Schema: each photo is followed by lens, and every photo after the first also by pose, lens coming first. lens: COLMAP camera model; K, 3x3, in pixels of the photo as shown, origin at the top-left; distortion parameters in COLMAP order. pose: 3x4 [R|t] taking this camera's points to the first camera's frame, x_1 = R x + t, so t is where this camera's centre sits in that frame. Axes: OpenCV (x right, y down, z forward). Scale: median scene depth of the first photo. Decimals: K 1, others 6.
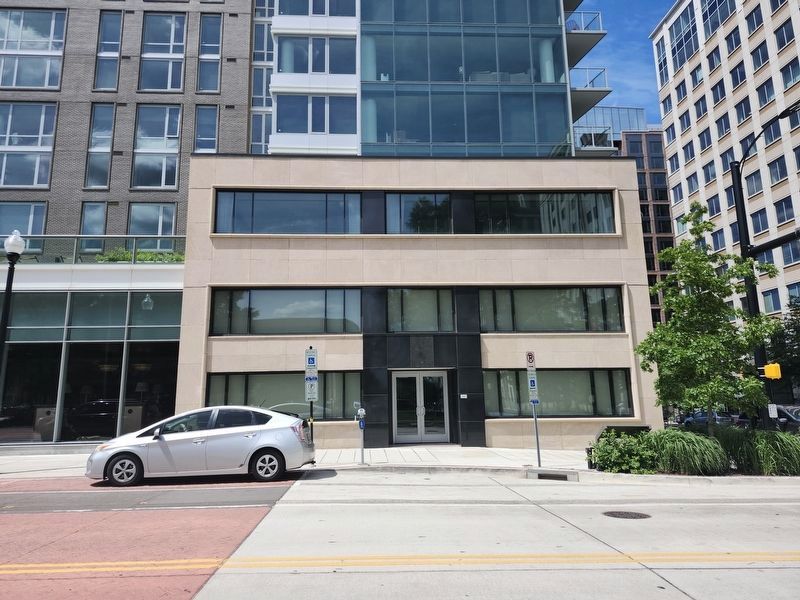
lens RADIAL K [[551.9, 0, 397.4], [0, 551.9, 297.8], [0, 0, 1]] dist [-0.006890, -0.000971]
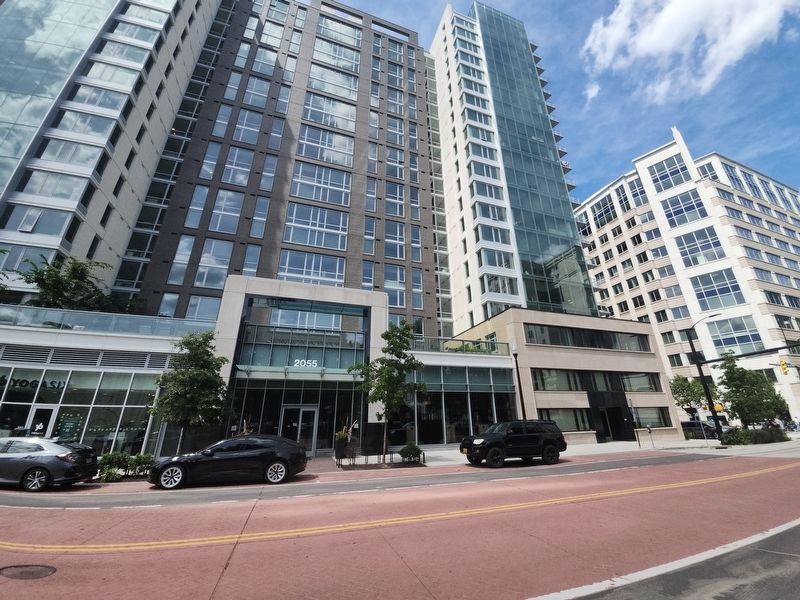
lens RADIAL K [[319.3, 0, 401.8], [0, 319.3, 301.8], [0, 0, 1]] dist [-0.011513, -0.000046]
pose [[0.961206, 0.101900, 0.256320, -1.071208], [-0.050343, 0.978461, -0.200200, 0.003803], [-0.271199, 0.179529, 0.945632, -0.091279]]
